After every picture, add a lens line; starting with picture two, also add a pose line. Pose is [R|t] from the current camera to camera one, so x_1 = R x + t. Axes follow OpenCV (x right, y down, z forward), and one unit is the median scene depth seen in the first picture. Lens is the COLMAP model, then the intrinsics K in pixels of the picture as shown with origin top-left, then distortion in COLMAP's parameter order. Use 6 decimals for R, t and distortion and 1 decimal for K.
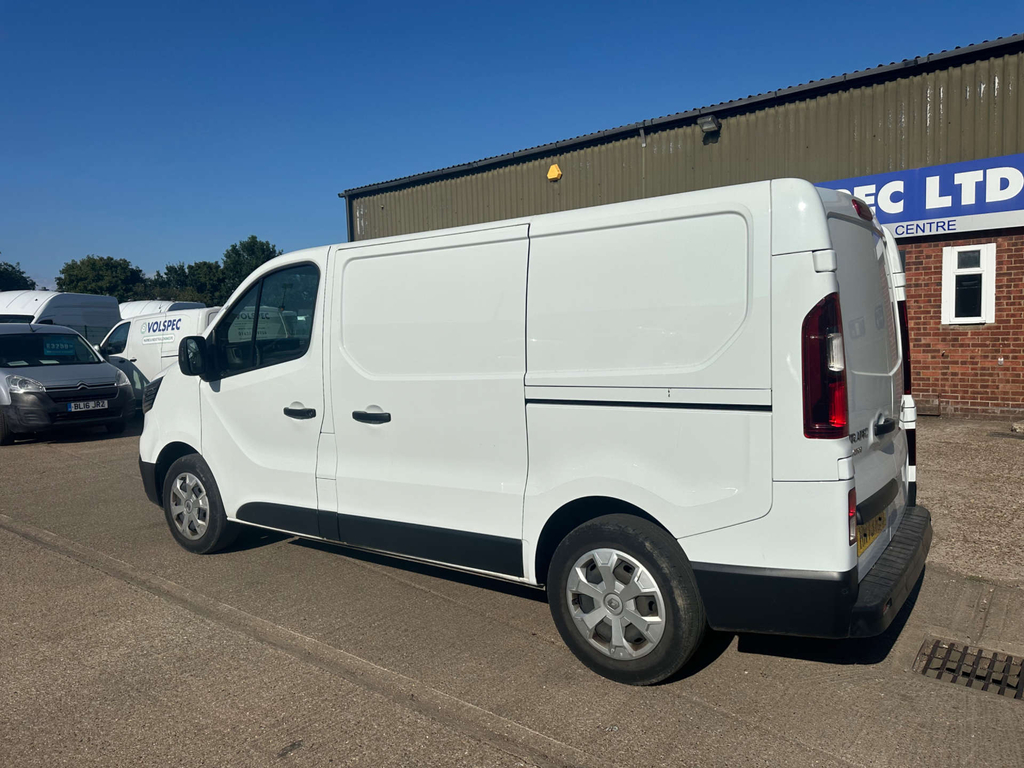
lens RADIAL K [[756.8, 0, 484.6], [0, 756.8, 378.6], [0, 0, 1]] dist [0.038300, -0.035824]
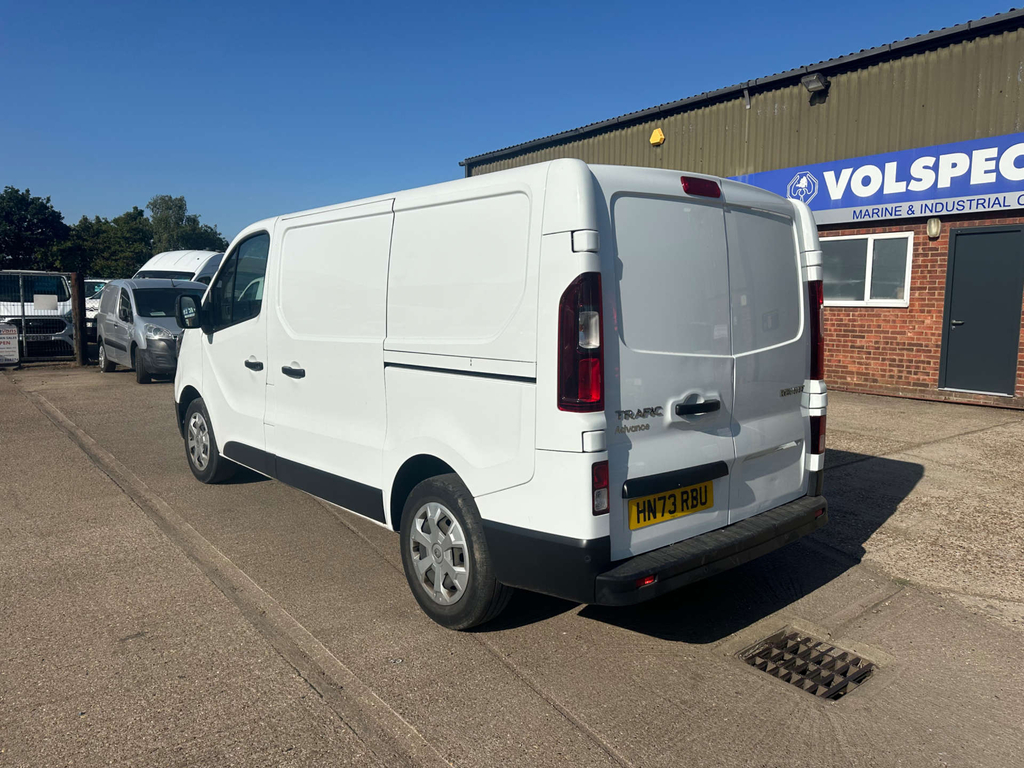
lens RADIAL K [[756.8, 0, 473.6], [0, 756.8, 375.0], [0, 0, 1]] dist [0.038300, -0.035824]
pose [[0.970133, 0.057579, -0.235640, 0.376391], [-0.048082, 0.997790, 0.045856, -0.008570], [0.237760, -0.033156, 0.970758, -0.025986]]
